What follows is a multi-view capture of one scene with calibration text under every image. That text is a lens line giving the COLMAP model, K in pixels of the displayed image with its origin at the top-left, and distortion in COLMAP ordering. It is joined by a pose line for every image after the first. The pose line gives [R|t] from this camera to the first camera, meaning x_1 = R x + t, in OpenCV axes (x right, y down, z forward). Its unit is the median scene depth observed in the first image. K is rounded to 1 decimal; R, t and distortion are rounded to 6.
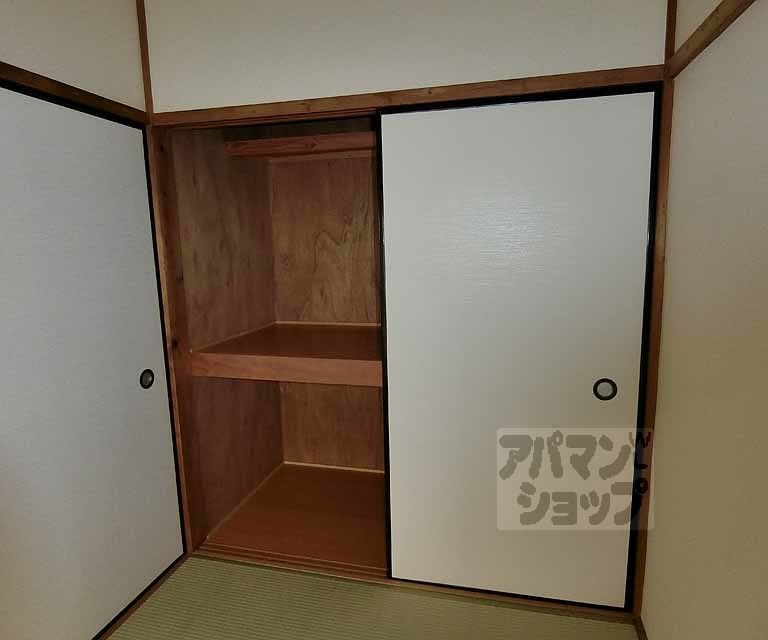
lens RADIAL K [[505.2, 0, 383.2], [0, 505.2, 317.3], [0, 0, 1]] dist [0.000630, 0.001253]
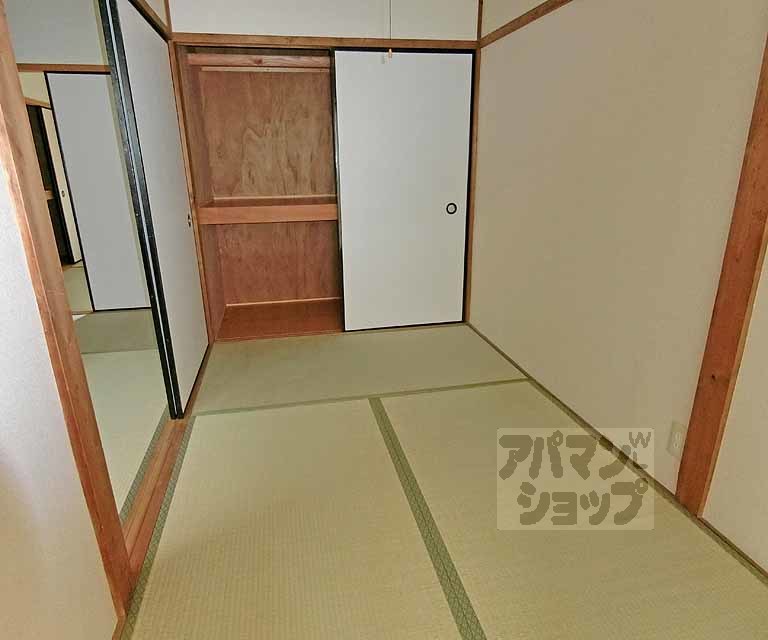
lens RADIAL K [[505.2, 0, 383.2], [0, 505.2, 317.3], [0, 0, 1]] dist [0.000630, 0.001253]
pose [[0.904139, -0.124978, 0.408550, -0.536265], [0.063864, 0.985049, 0.159997, 0.183519], [-0.422438, -0.118568, 0.898603, -0.581121]]
